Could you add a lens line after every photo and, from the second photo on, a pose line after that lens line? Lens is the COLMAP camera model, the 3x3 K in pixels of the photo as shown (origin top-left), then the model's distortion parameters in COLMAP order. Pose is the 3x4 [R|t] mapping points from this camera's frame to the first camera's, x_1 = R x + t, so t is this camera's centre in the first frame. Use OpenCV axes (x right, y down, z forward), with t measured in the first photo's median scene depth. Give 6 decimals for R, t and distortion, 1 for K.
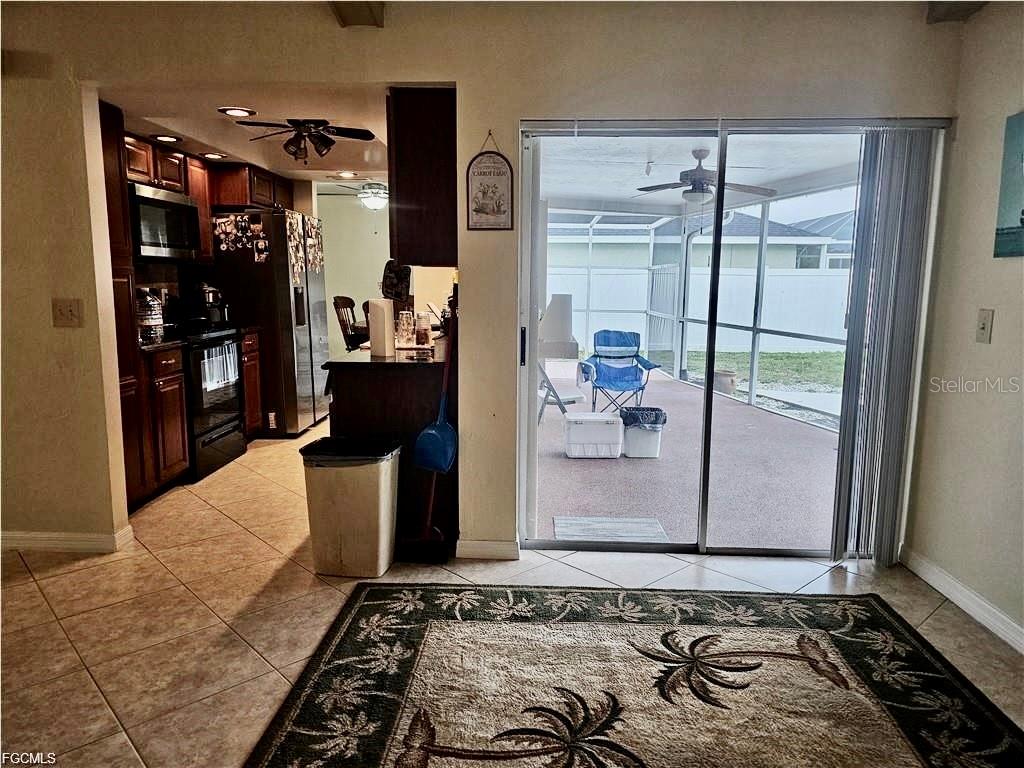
lens RADIAL K [[685.7, 0, 512.0], [0, 685.7, 384.0], [0, 0, 1]] dist [0.034618, -0.035917]
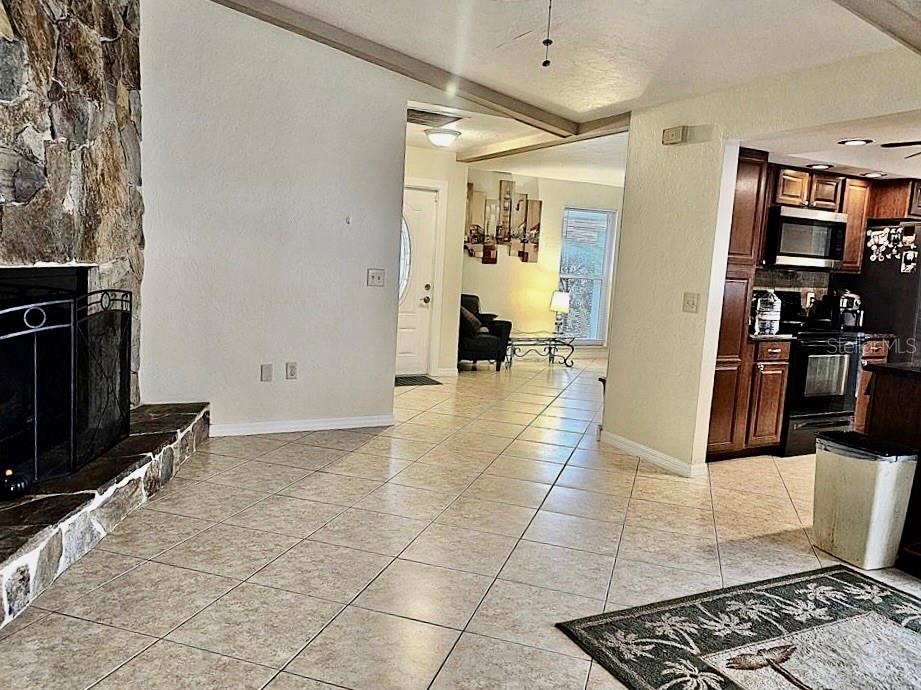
lens RADIAL K [[690.9, 0, 460.5], [0, 690.9, 345.0], [0, 0, 1]] dist [0.043745, 0.000015]
pose [[0.480595, 0.128258, -0.867513, 0.382093], [-0.185780, 0.981684, 0.042217, 0.011502], [0.857038, 0.140878, 0.495620, -0.110694]]
